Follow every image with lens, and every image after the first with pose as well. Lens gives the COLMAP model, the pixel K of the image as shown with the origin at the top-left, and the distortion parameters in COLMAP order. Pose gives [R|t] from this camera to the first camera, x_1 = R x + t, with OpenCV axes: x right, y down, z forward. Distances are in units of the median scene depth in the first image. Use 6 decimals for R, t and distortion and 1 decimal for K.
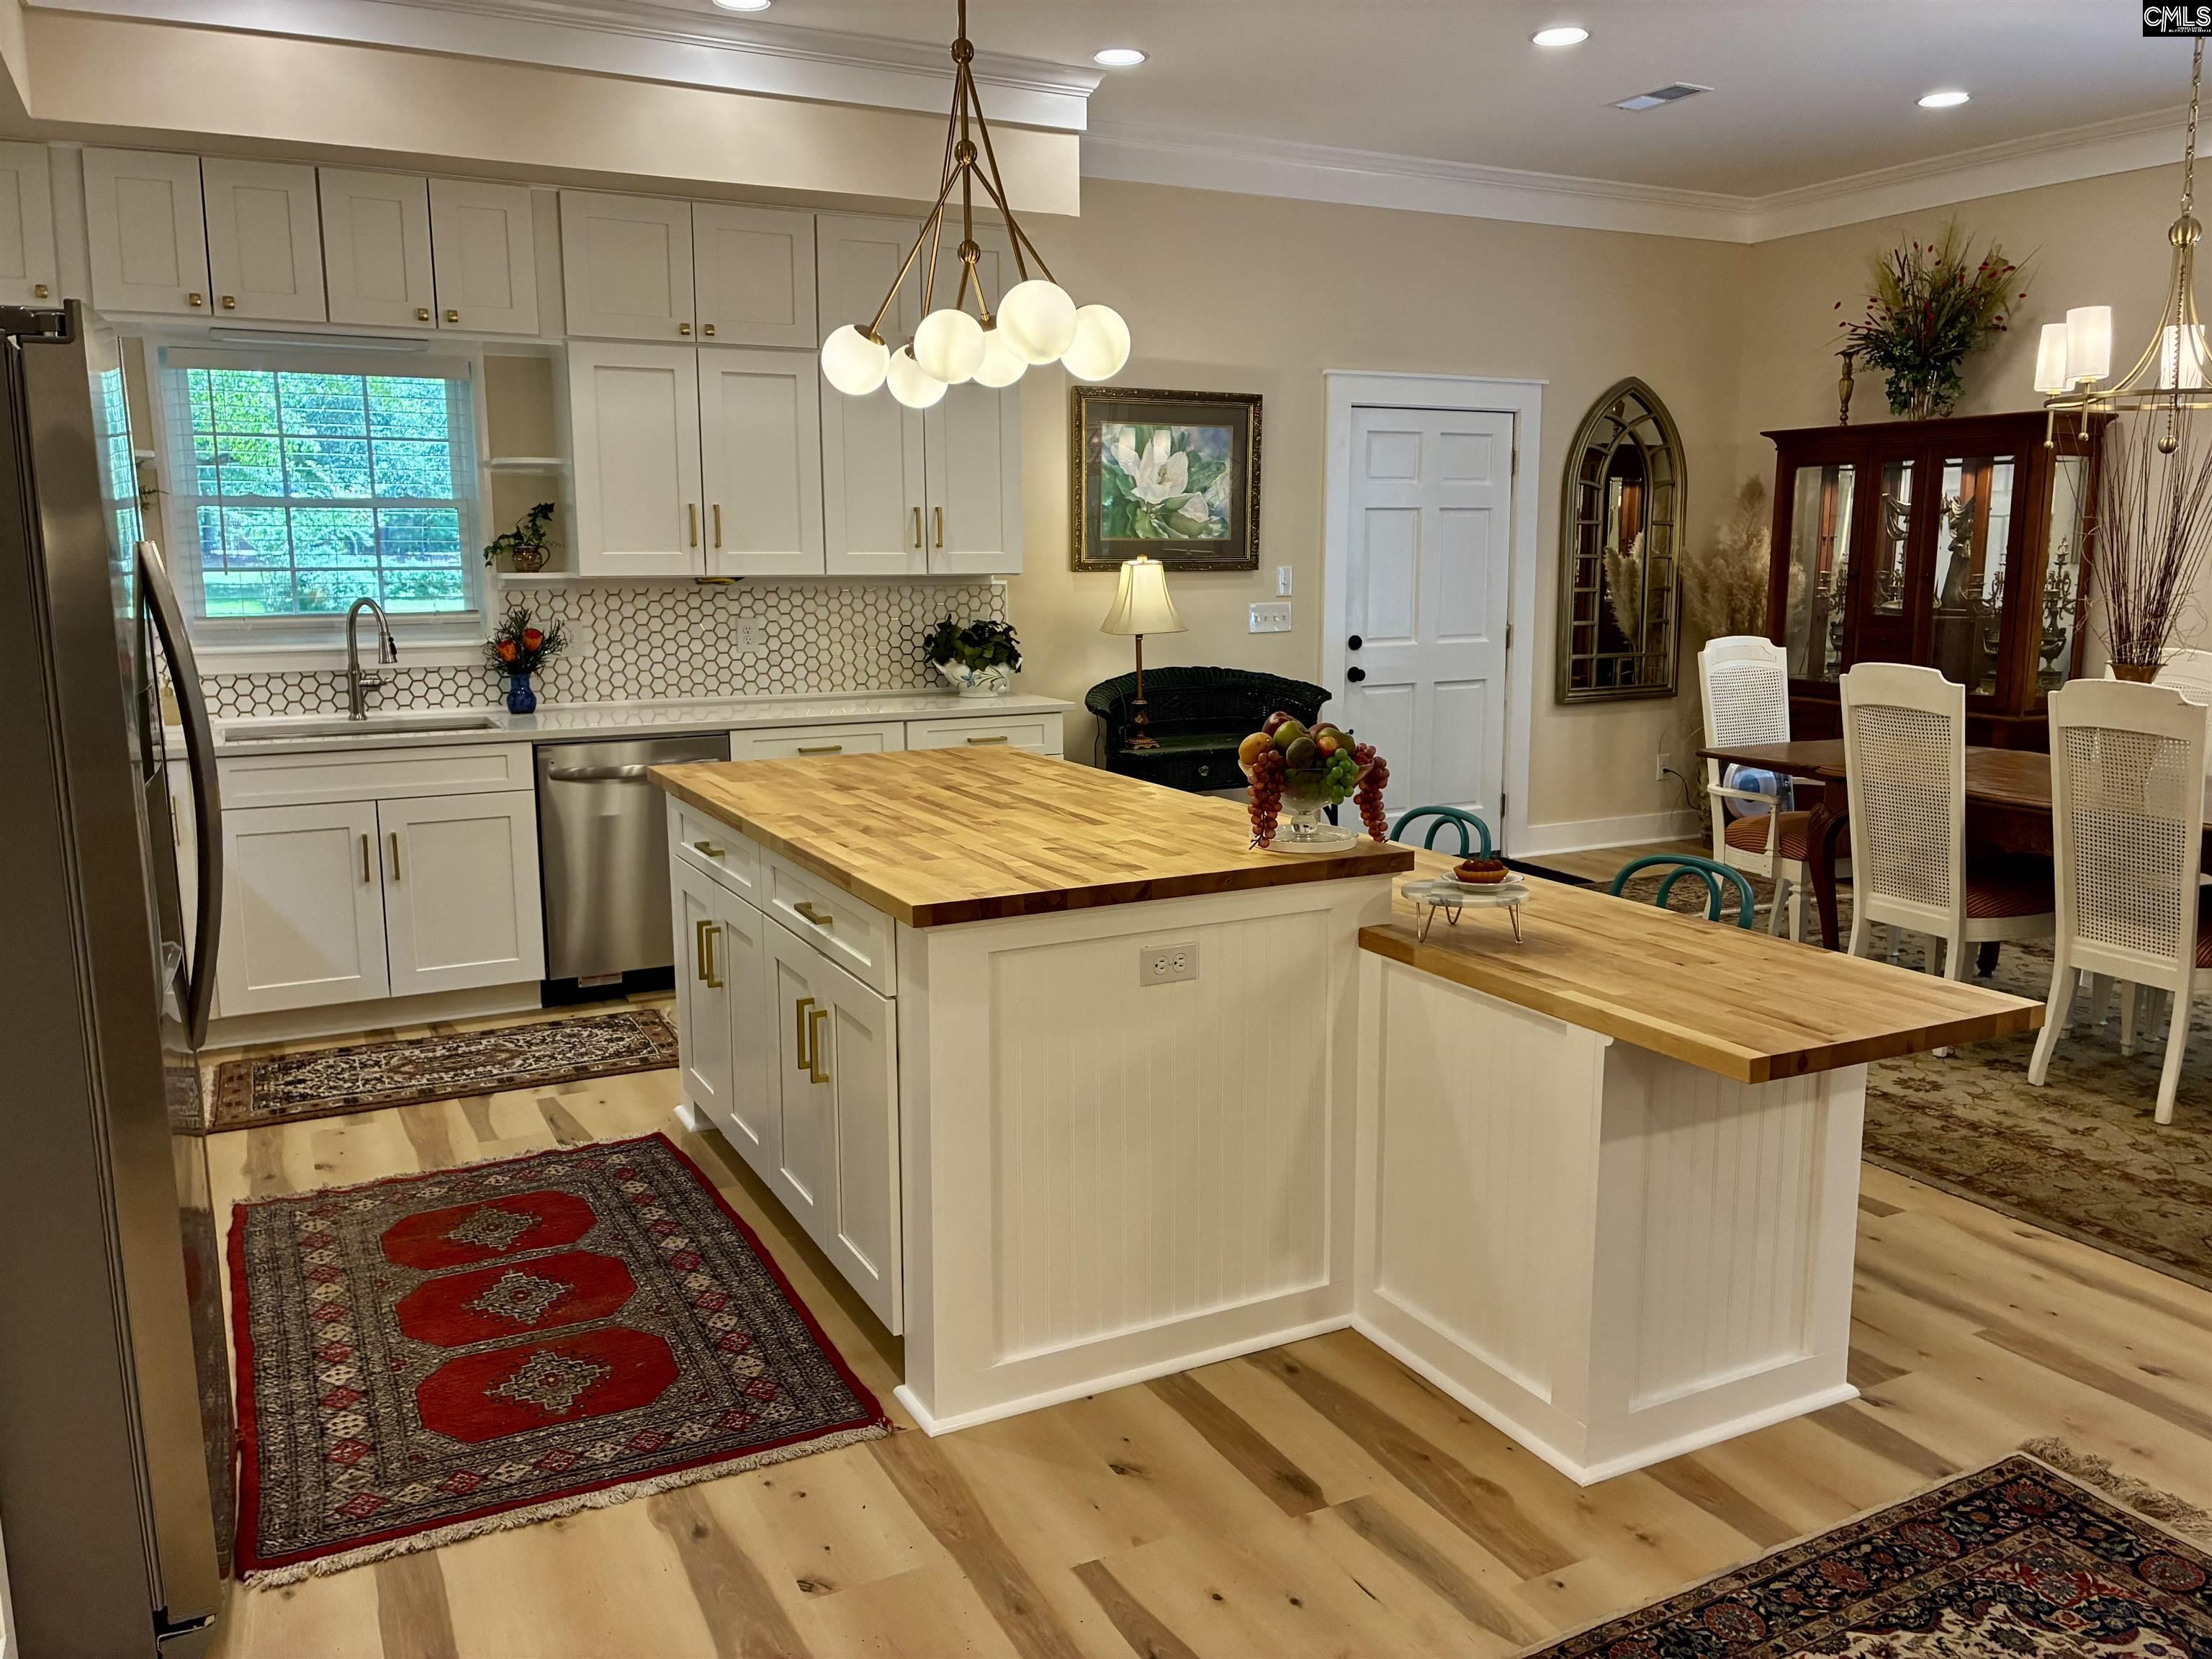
lens RADIAL K [[1667.9, 0, 1099.8], [0, 1667.9, 808.5], [0, 0, 1]] dist [0.047502, -0.046865]
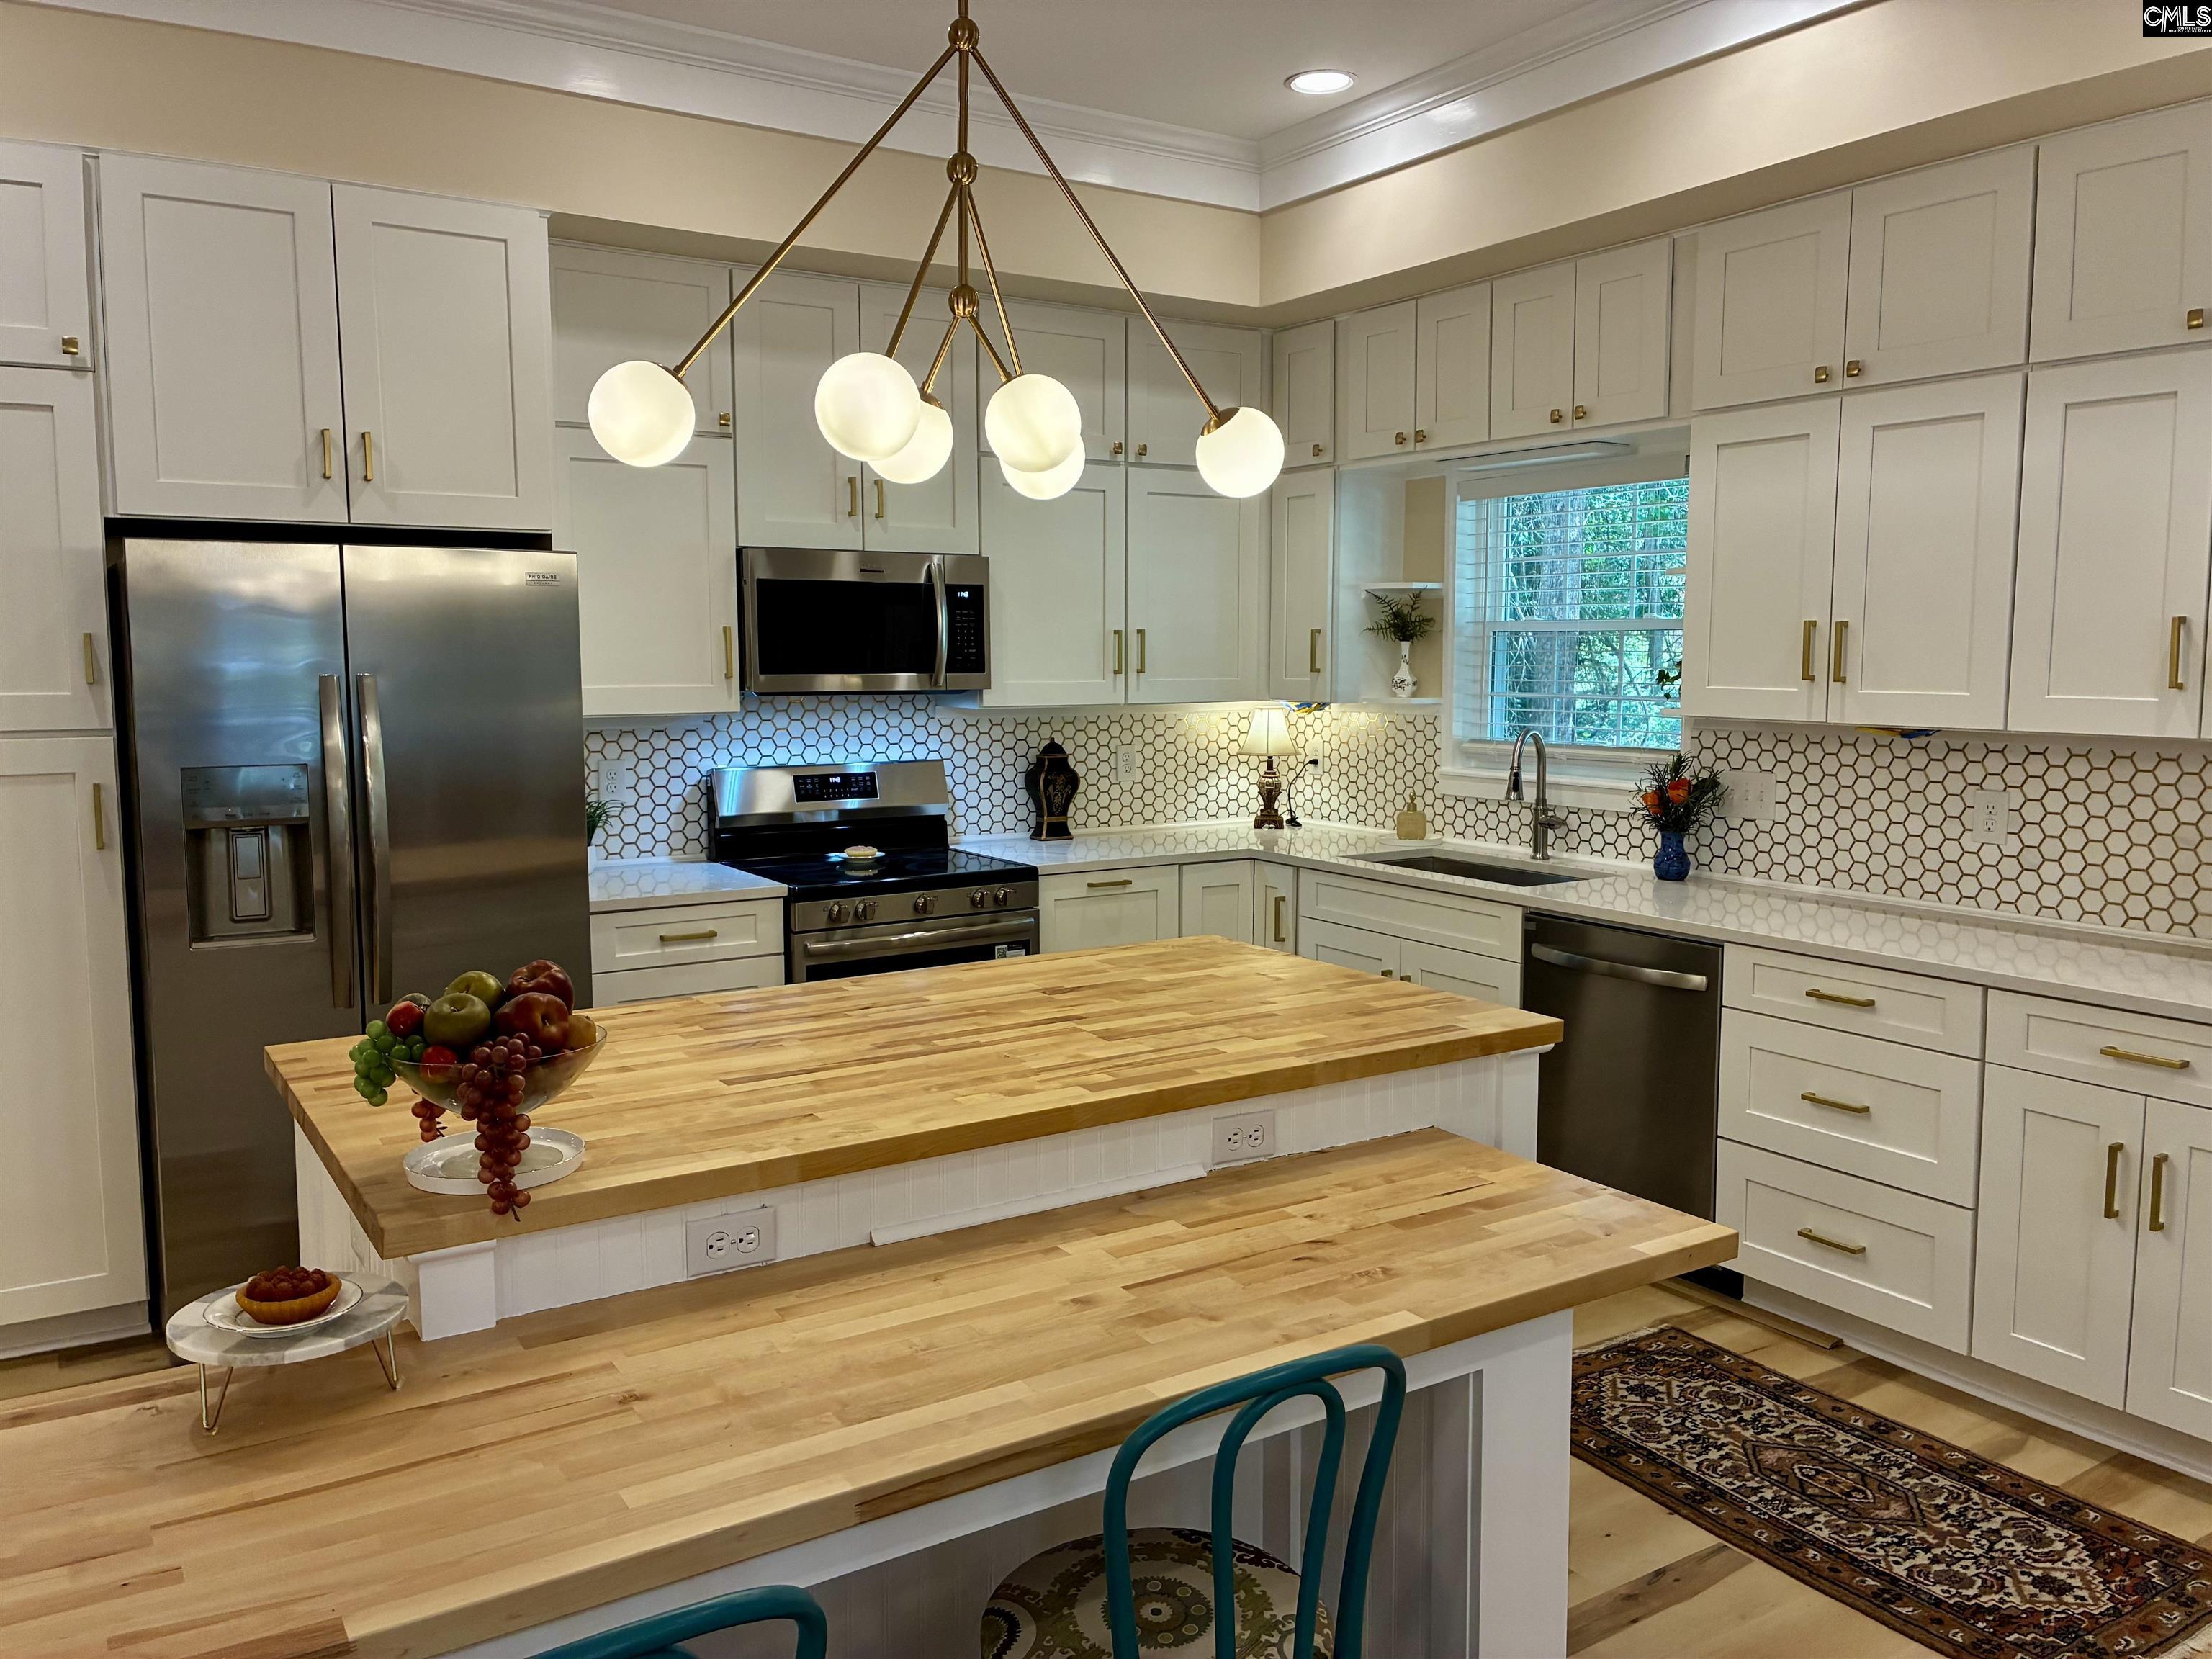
lens RADIAL K [[1667.9, 0, 1096.9], [0, 1667.9, 813.6], [0, 0, 1]] dist [0.047502, -0.046865]
pose [[0.086025, 0.102360, -0.991021, 0.414918], [-0.156218, 0.983790, 0.088053, -0.111646], [0.983969, 0.147241, 0.100621, 0.615776]]
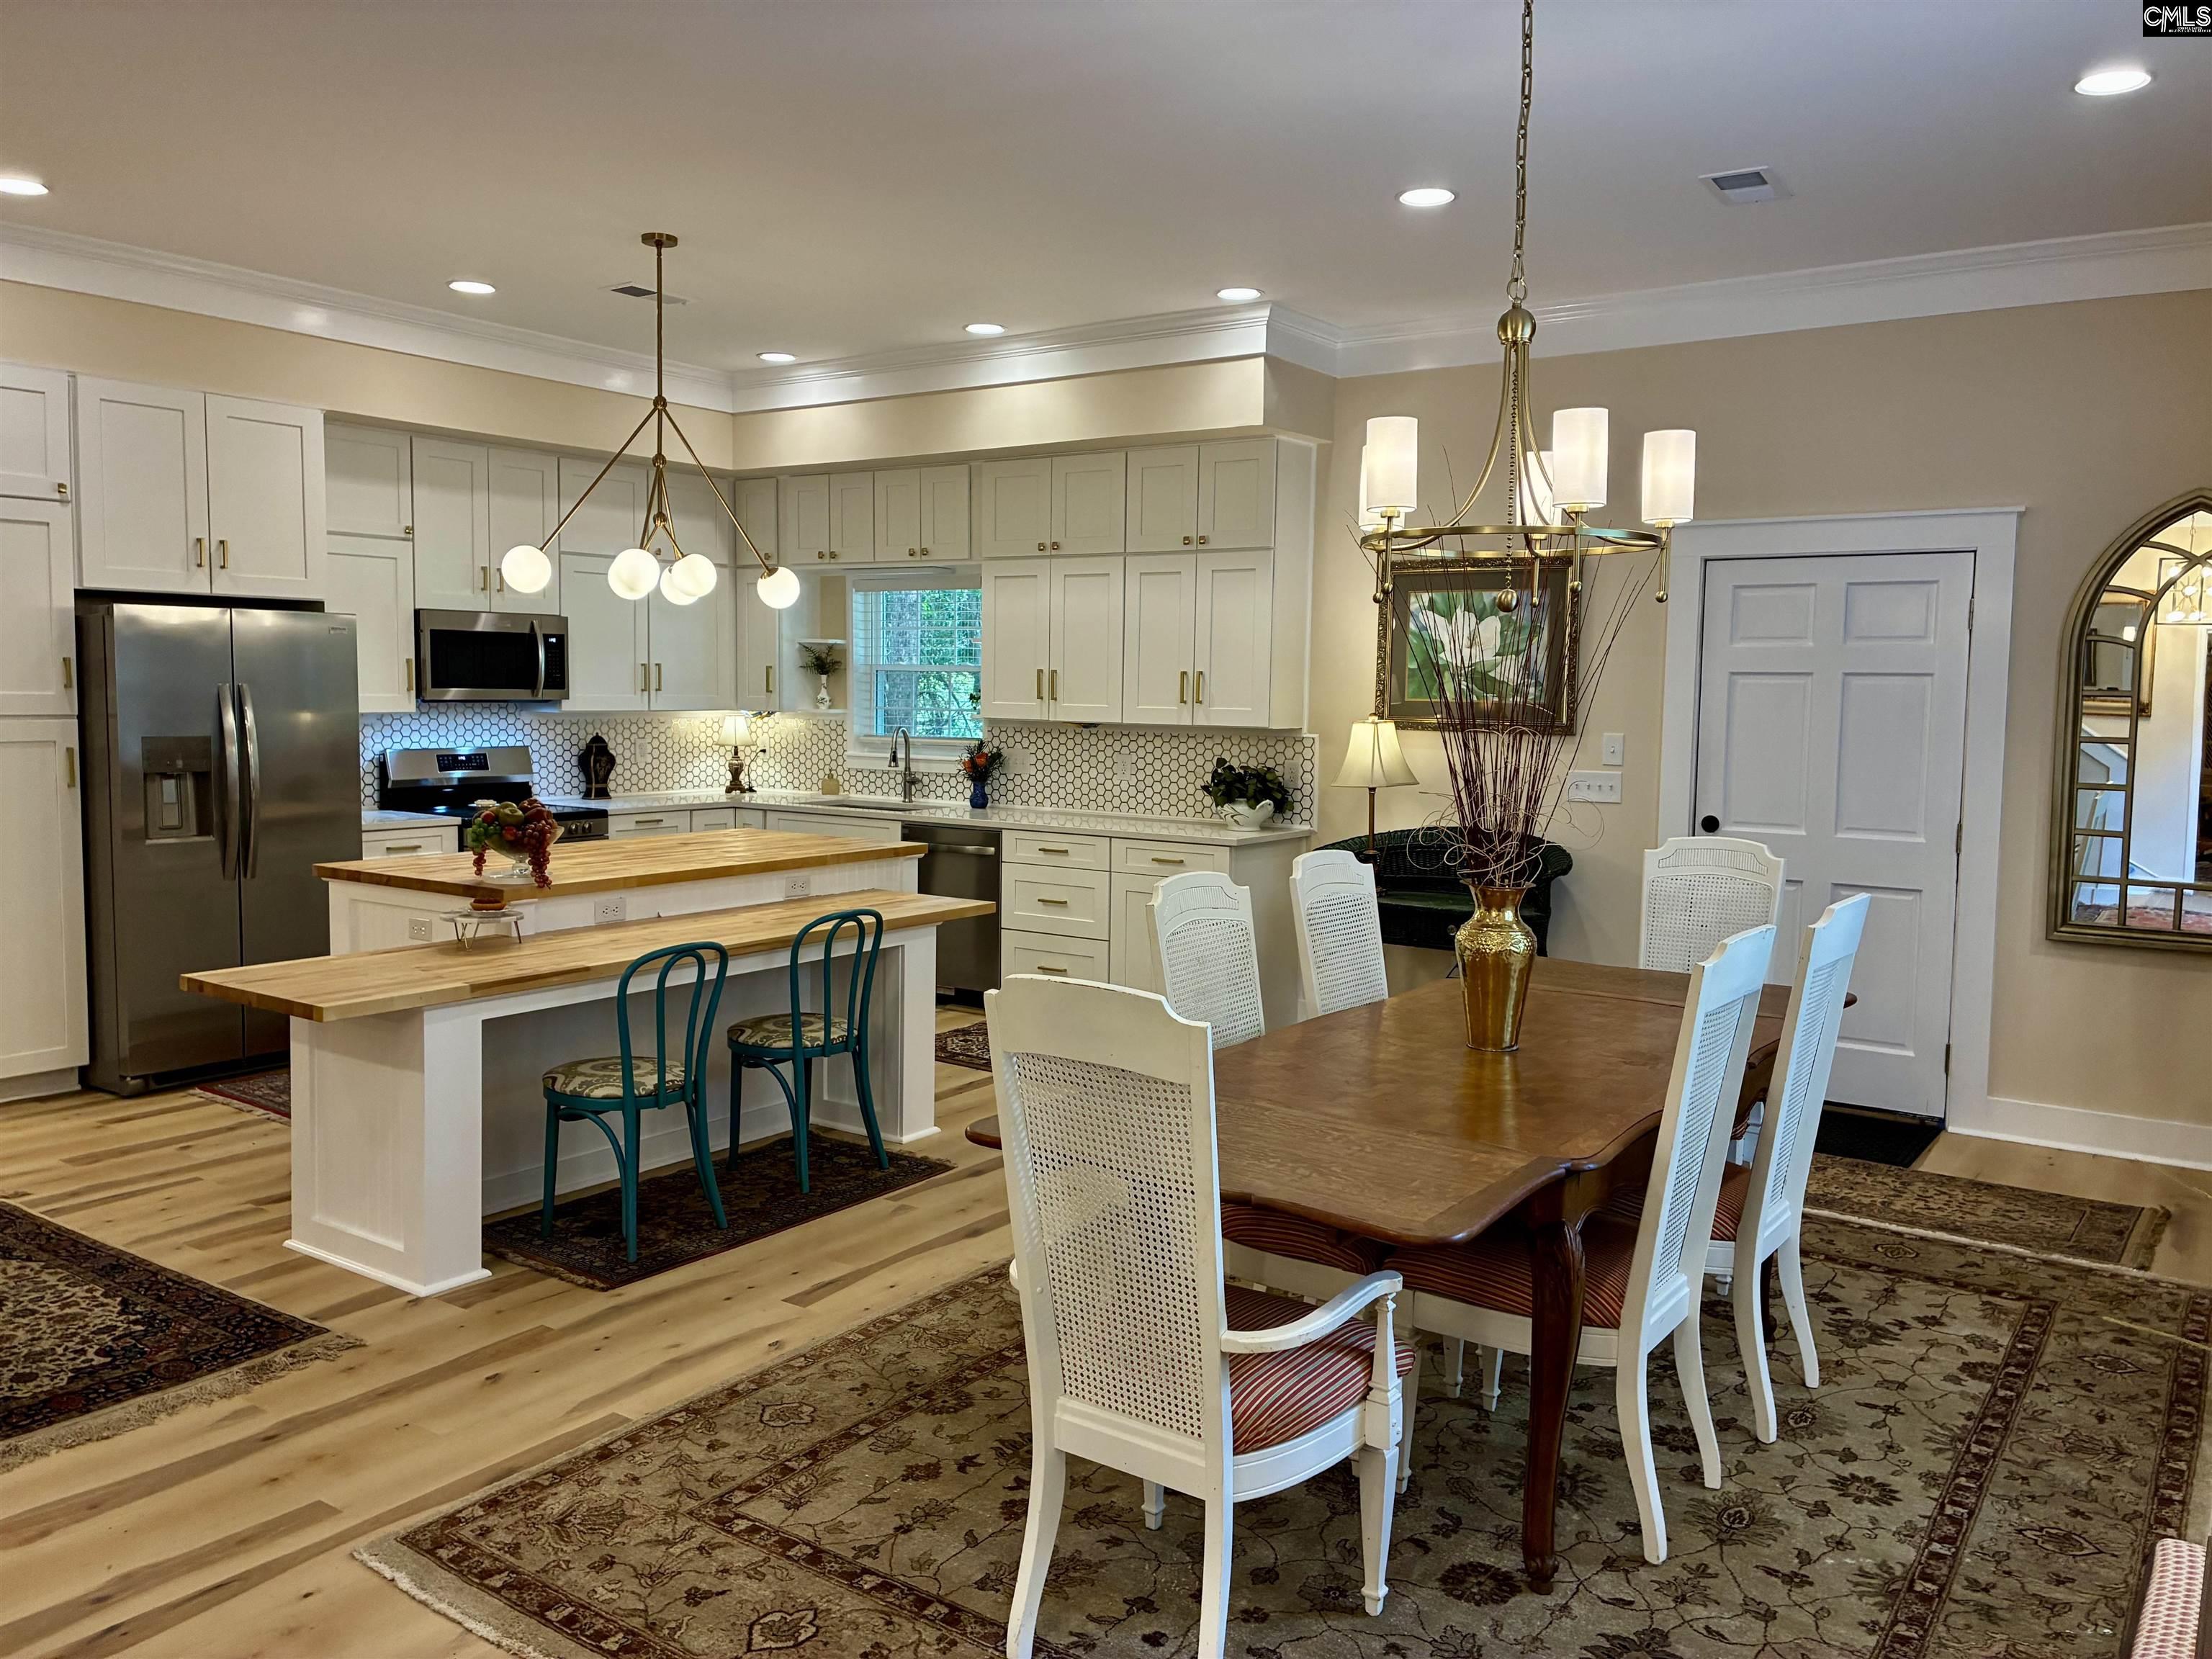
lens RADIAL K [[1667.9, 0, 1121.4], [0, 1667.9, 825.3], [0, 0, 1]] dist [0.047502, -0.046865]
pose [[0.469448, 0.085505, -0.878810, 0.971854], [-0.155347, 0.987773, 0.013123, -0.077682], [0.869187, 0.130360, 0.476991, 0.392872]]
